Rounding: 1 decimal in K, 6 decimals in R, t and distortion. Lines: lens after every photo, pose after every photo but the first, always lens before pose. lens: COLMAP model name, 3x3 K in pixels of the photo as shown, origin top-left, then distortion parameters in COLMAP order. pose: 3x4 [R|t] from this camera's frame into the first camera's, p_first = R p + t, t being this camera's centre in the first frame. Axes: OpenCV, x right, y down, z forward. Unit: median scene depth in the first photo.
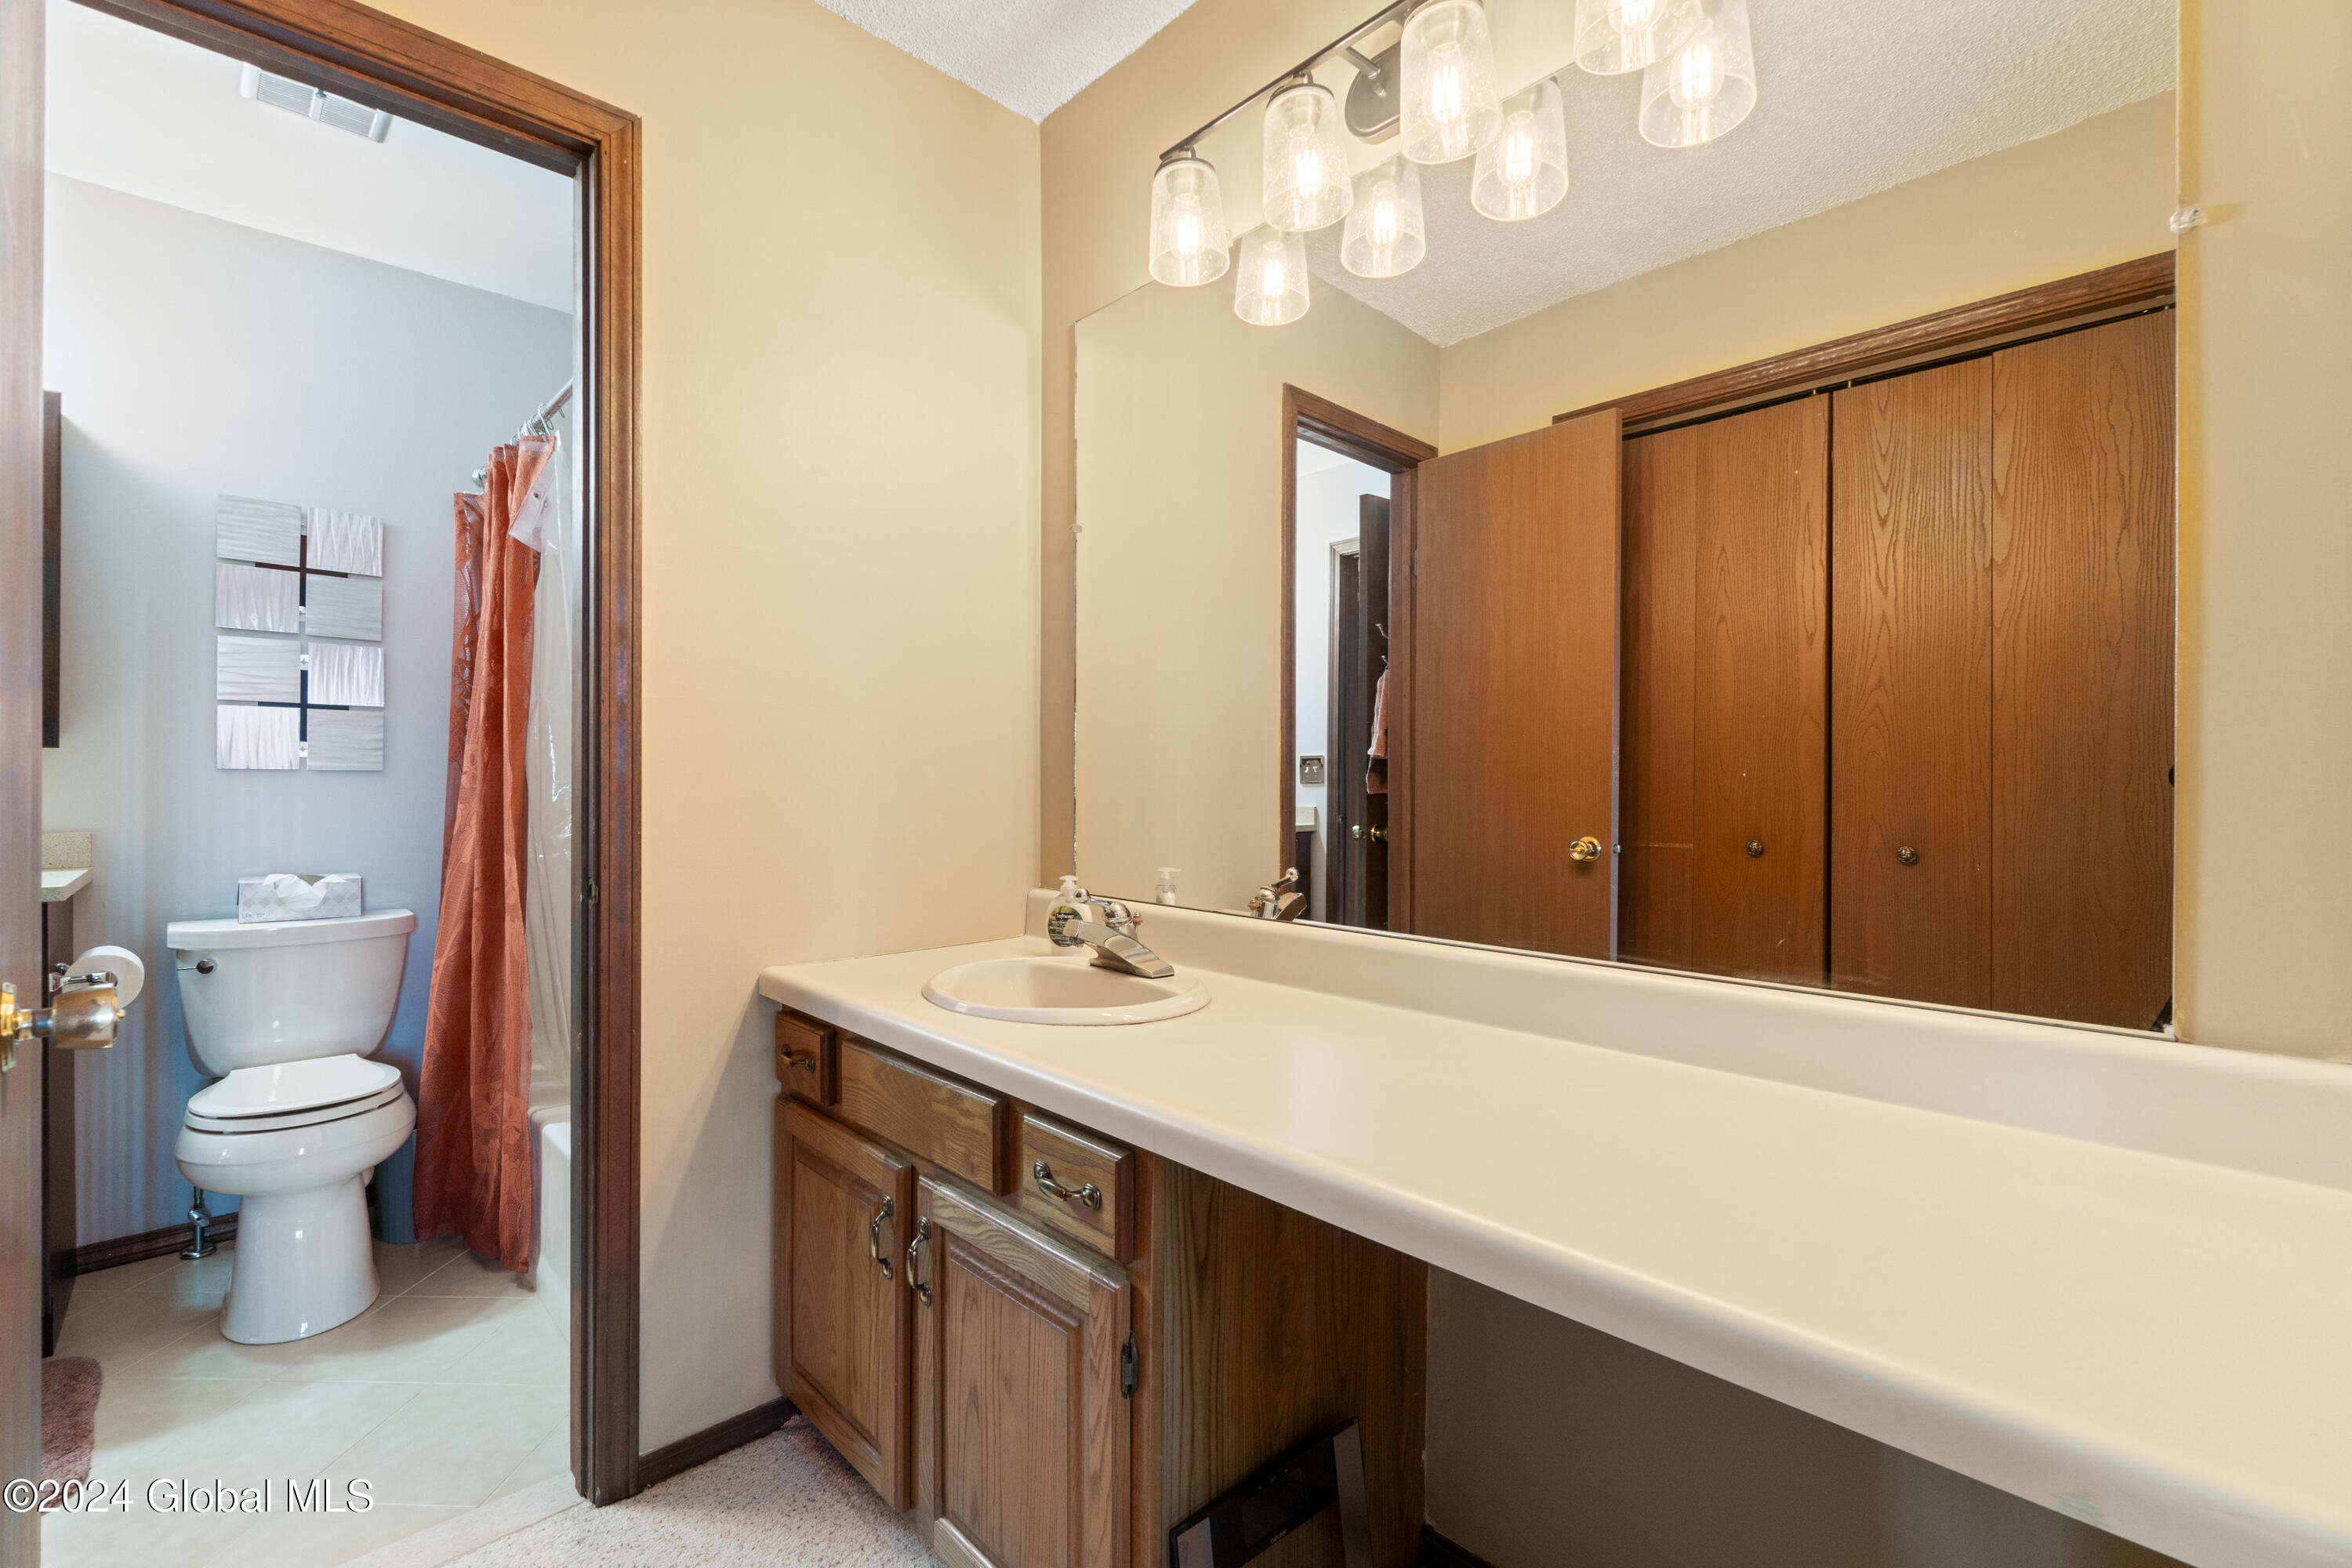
lens RADIAL K [[1027.9, 0, 1170.8], [0, 1027.9, 788.2], [0, 0, 1]] dist [-0.005545, -0.000309]
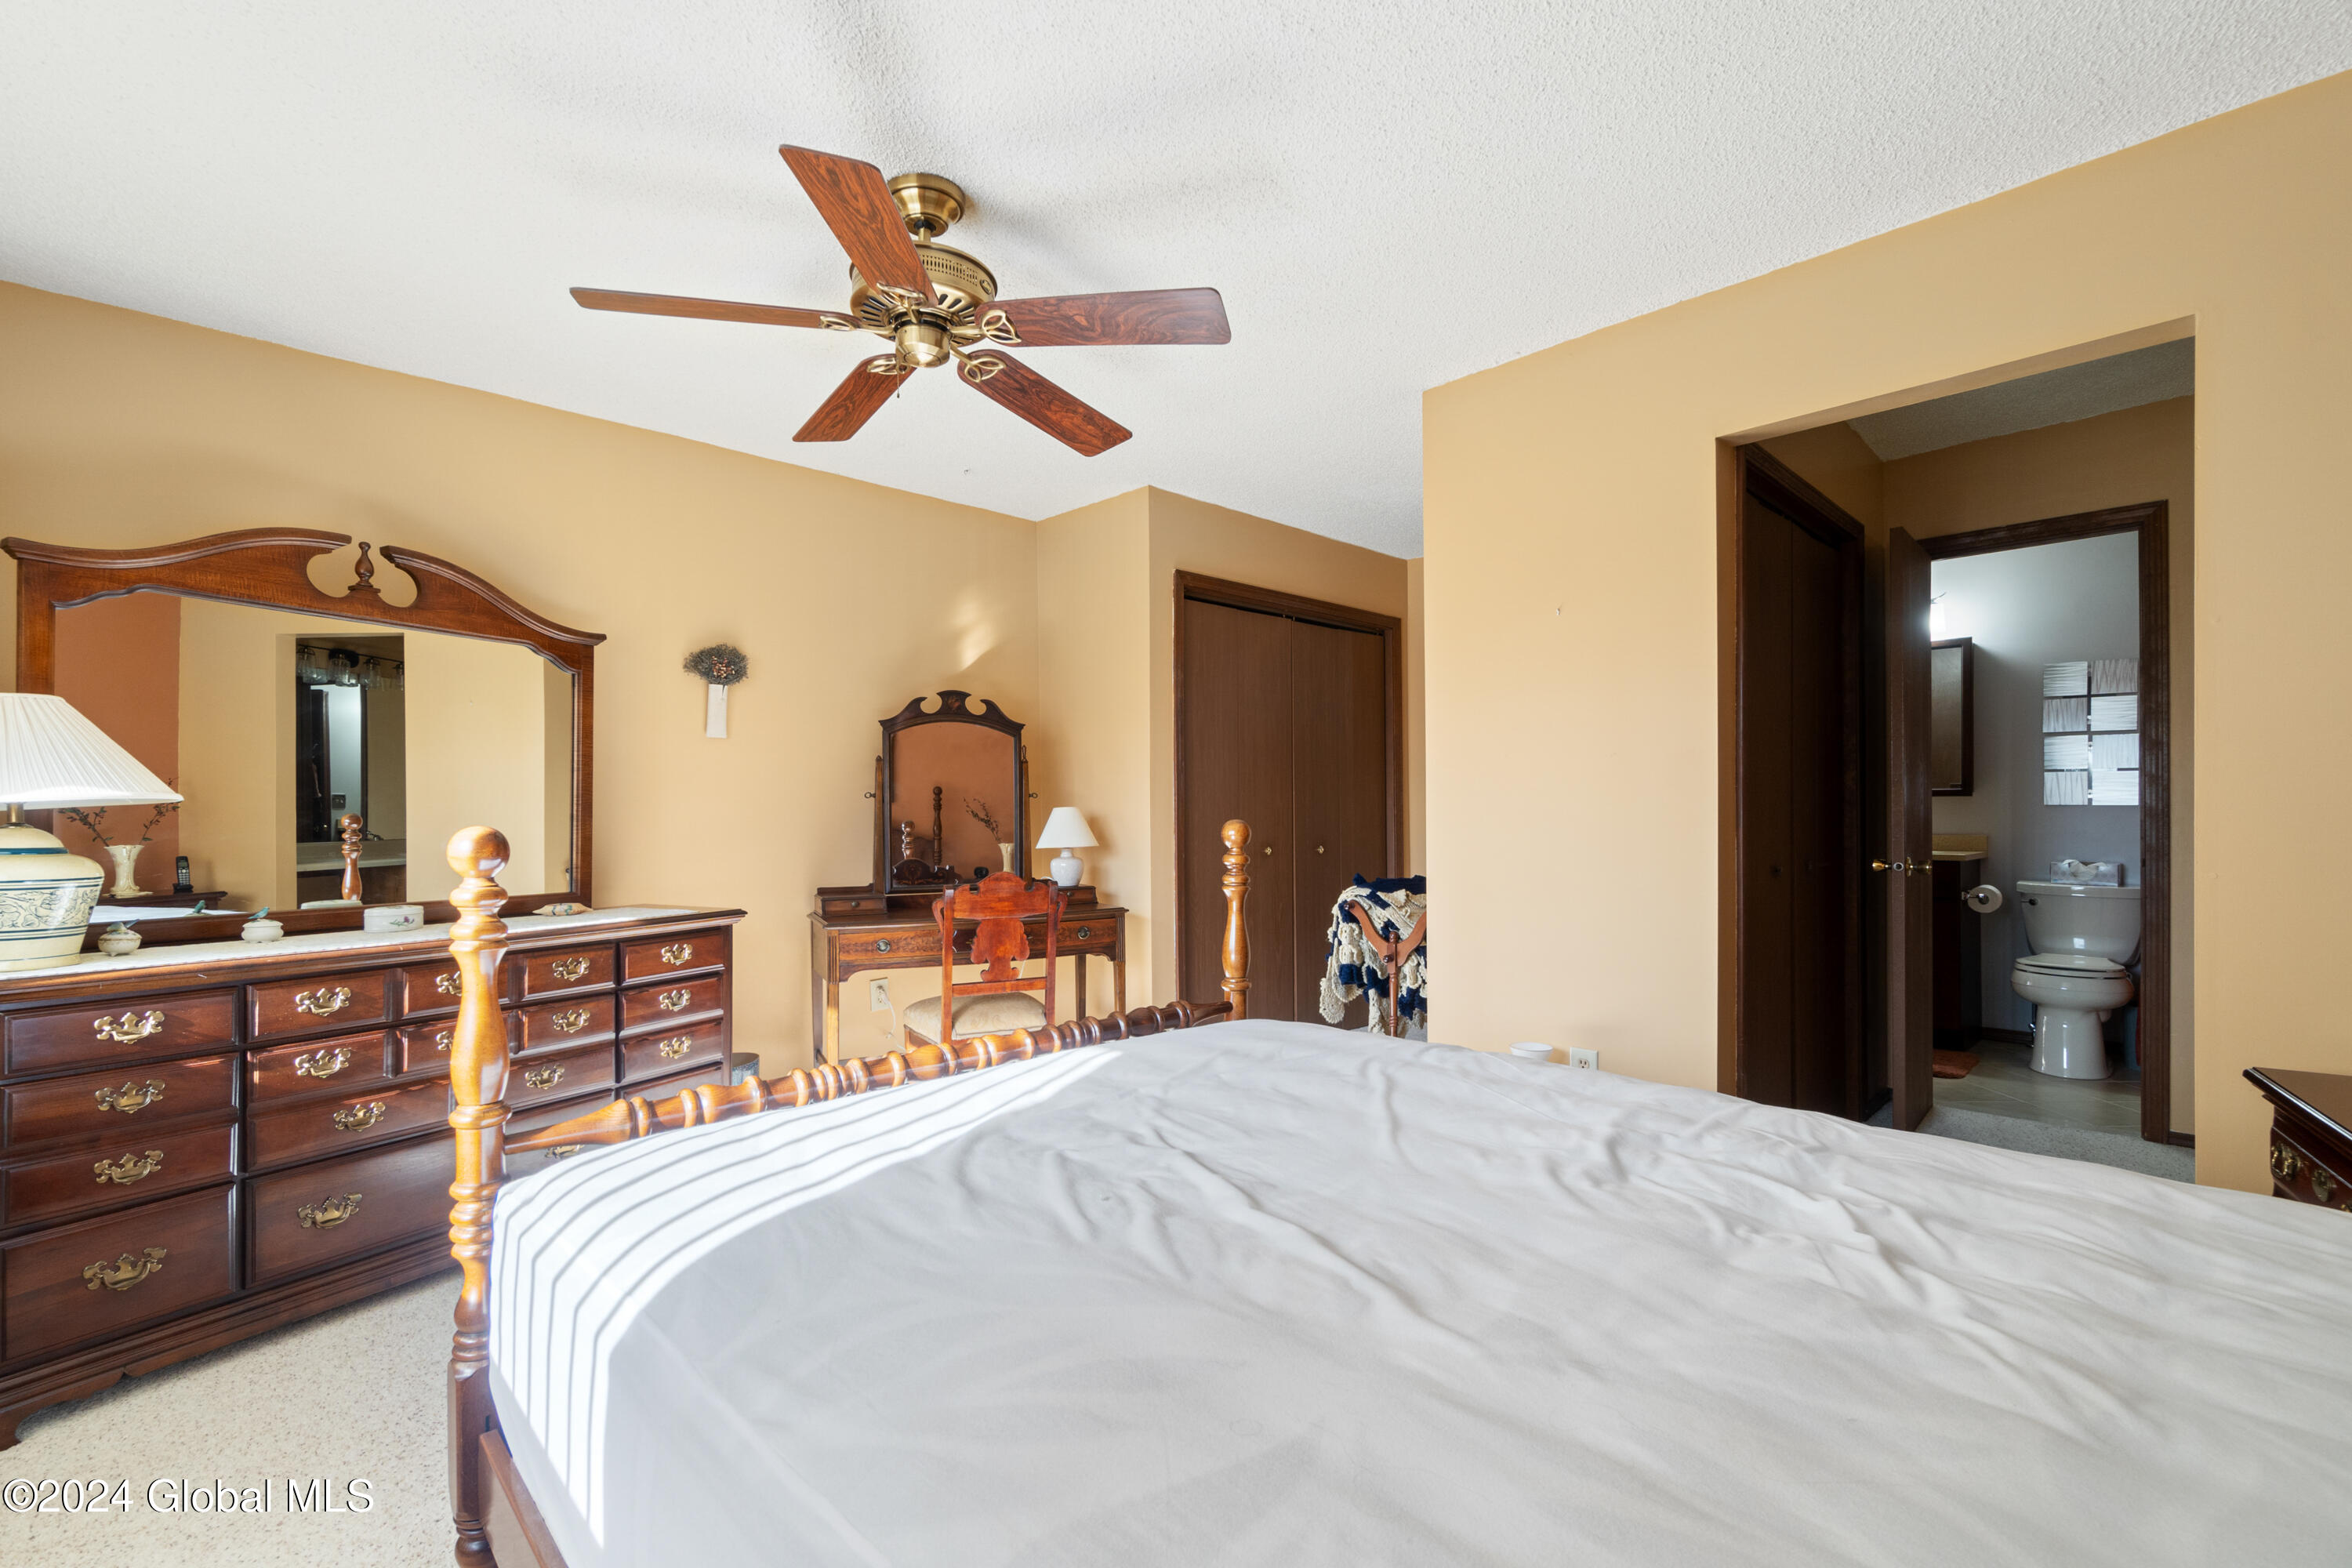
lens RADIAL K [[1027.9, 0, 1170.9], [0, 1027.9, 792.3], [0, 0, 1]] dist [-0.005545, -0.000309]
pose [[0.000295, -0.017262, -0.999851, 1.145999], [0.003451, 0.999845, -0.017261, -0.018237], [0.999994, -0.003446, 0.000355, -0.757328]]
